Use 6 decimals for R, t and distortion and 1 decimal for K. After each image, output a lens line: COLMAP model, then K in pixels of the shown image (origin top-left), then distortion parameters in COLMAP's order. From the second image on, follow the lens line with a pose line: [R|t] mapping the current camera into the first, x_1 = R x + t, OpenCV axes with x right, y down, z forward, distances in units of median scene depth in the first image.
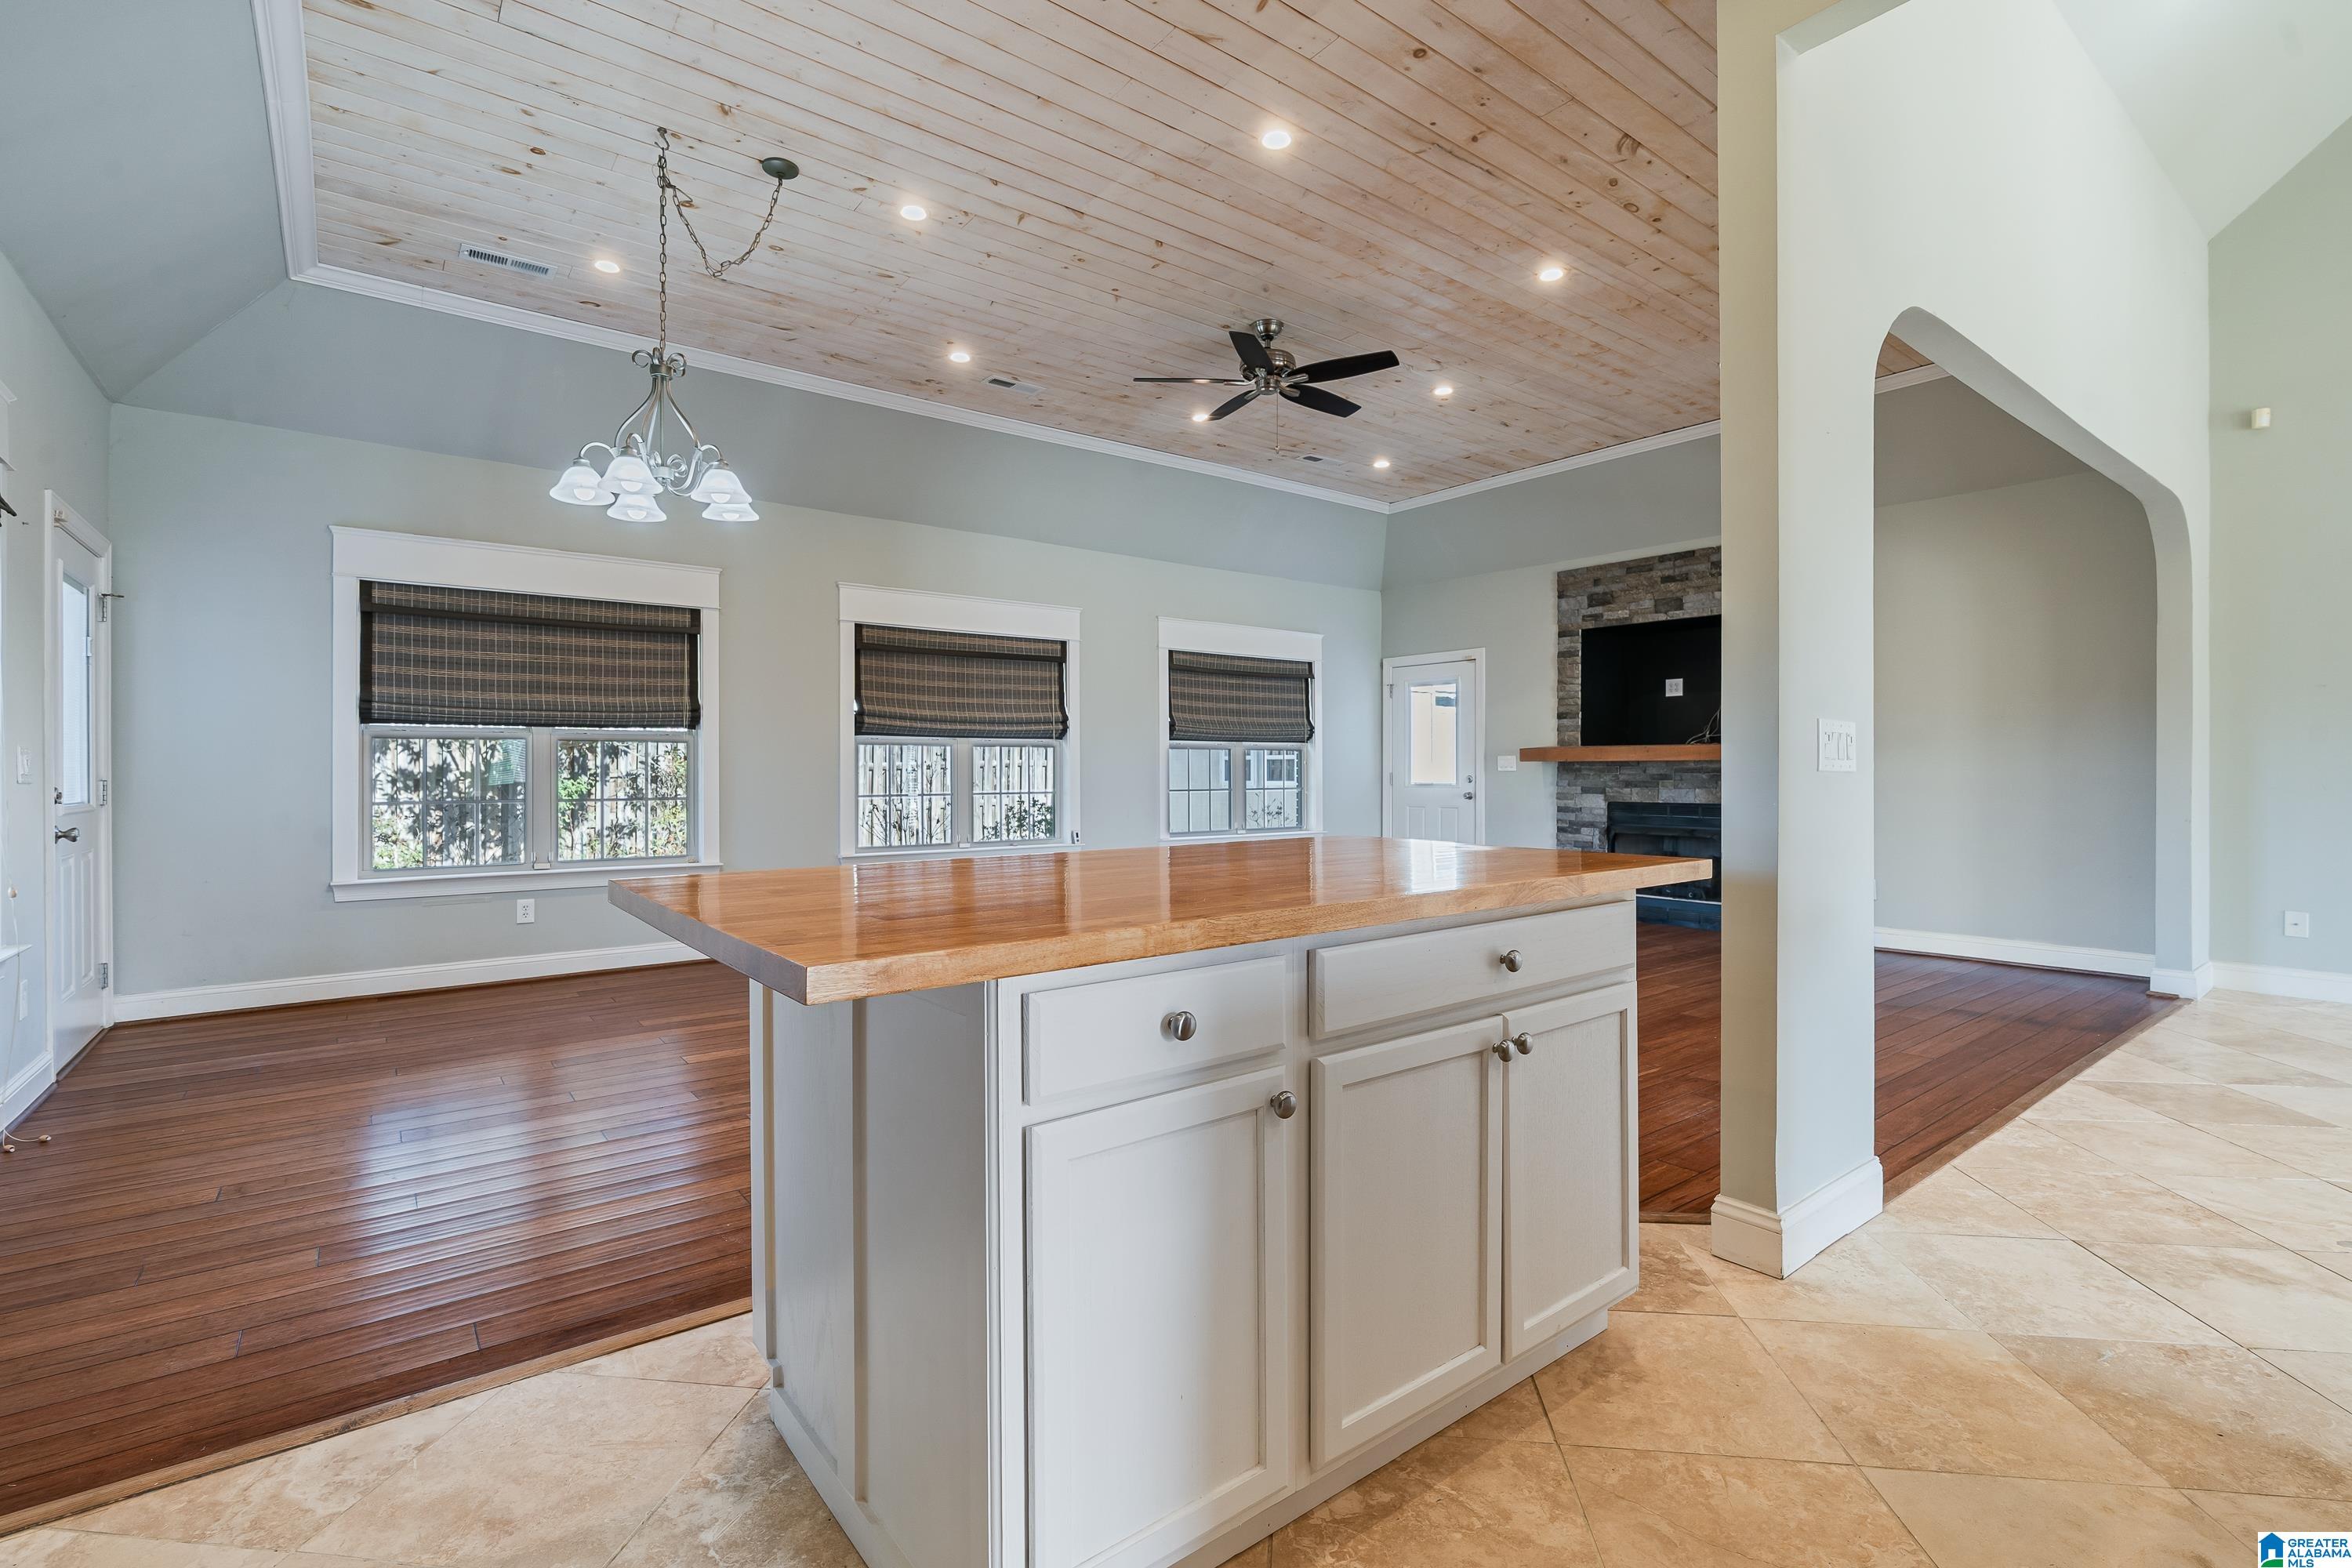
lens RADIAL K [[1062.0, 0, 1177.5], [0, 1062.0, 767.3], [0, 0, 1]] dist [-0.006351, 0.001301]
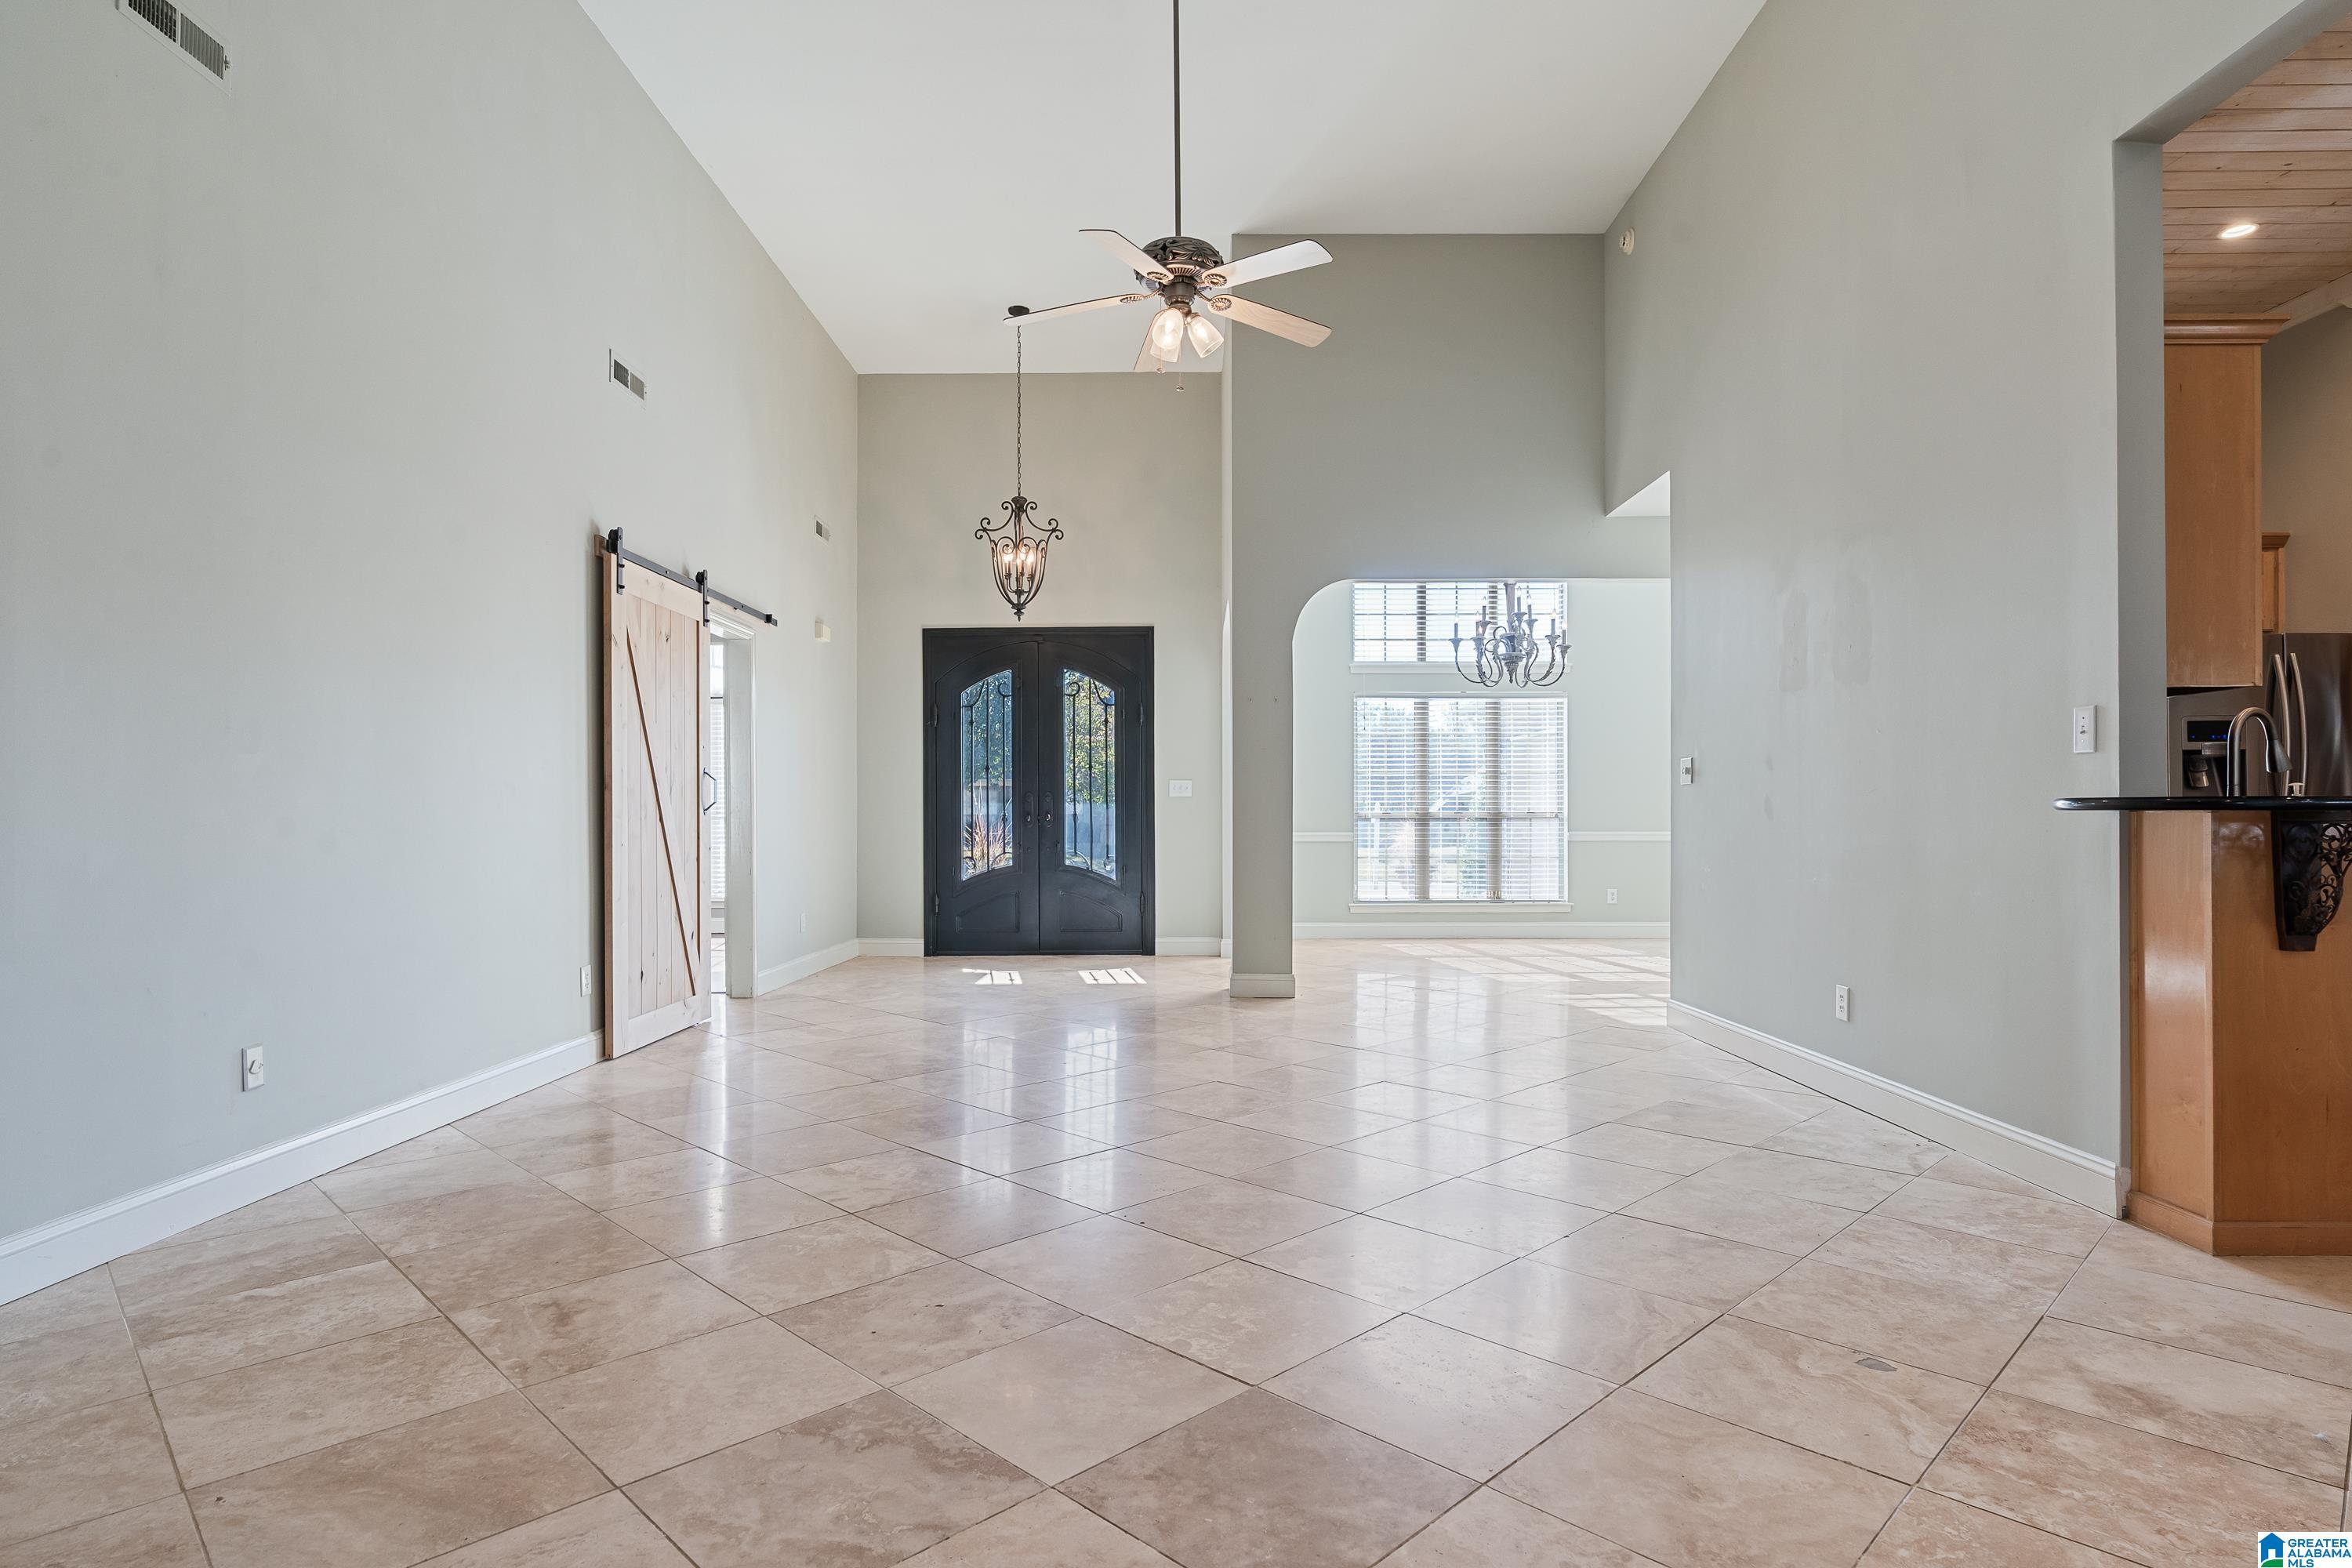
lens RADIAL K [[1240.5, 0, 1172.5], [0, 1240.5, 815.2], [0, 0, 1]] dist [0.001171, 0.000427]
pose [[-0.783673, 0.003629, 0.621163, 0.337806], [0.002010, 0.999993, -0.003306, 0.014532], [-0.621171, -0.001342, -0.783674, 0.734577]]
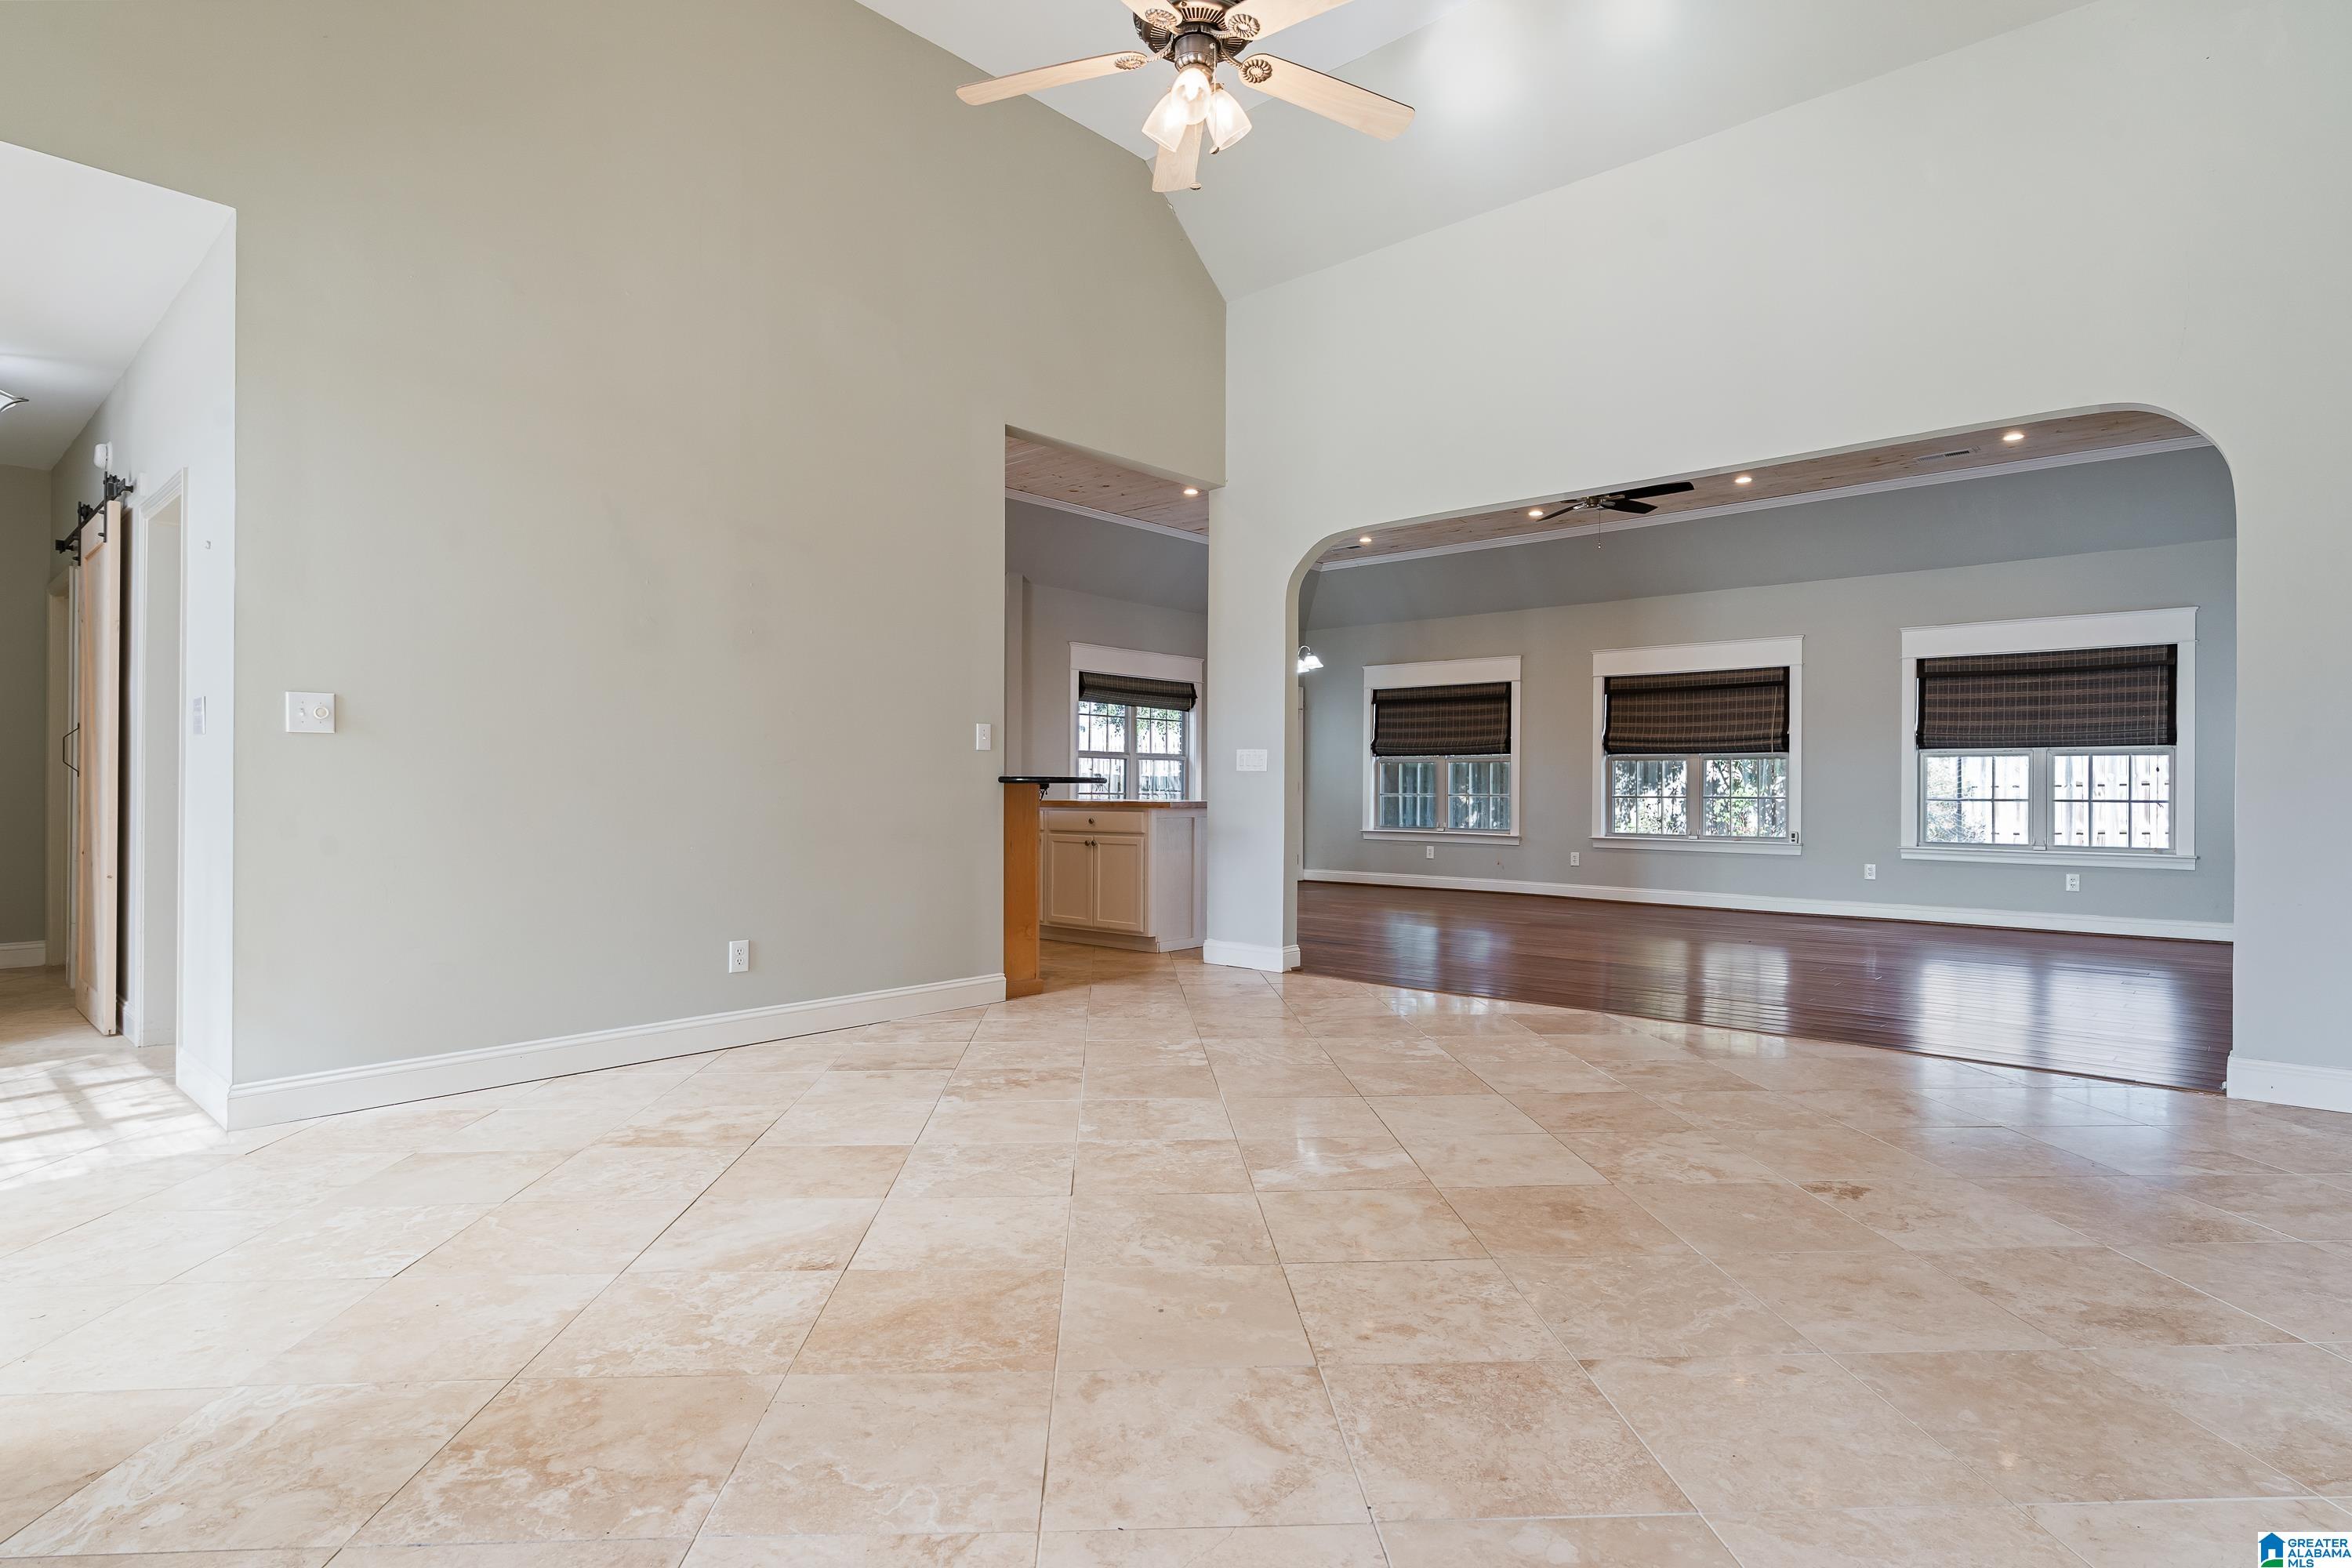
lens RADIAL K [[1216.2, 0, 1177.6], [0, 1216.2, 785.8], [0, 0, 1]] dist [-0.003866, 0.000649]
pose [[0.177685, 0.000701, -0.984087, 1.188636], [-0.003567, 0.999994, 0.000069, 0.013870], [0.984081, 0.003498, 0.177686, 0.131820]]
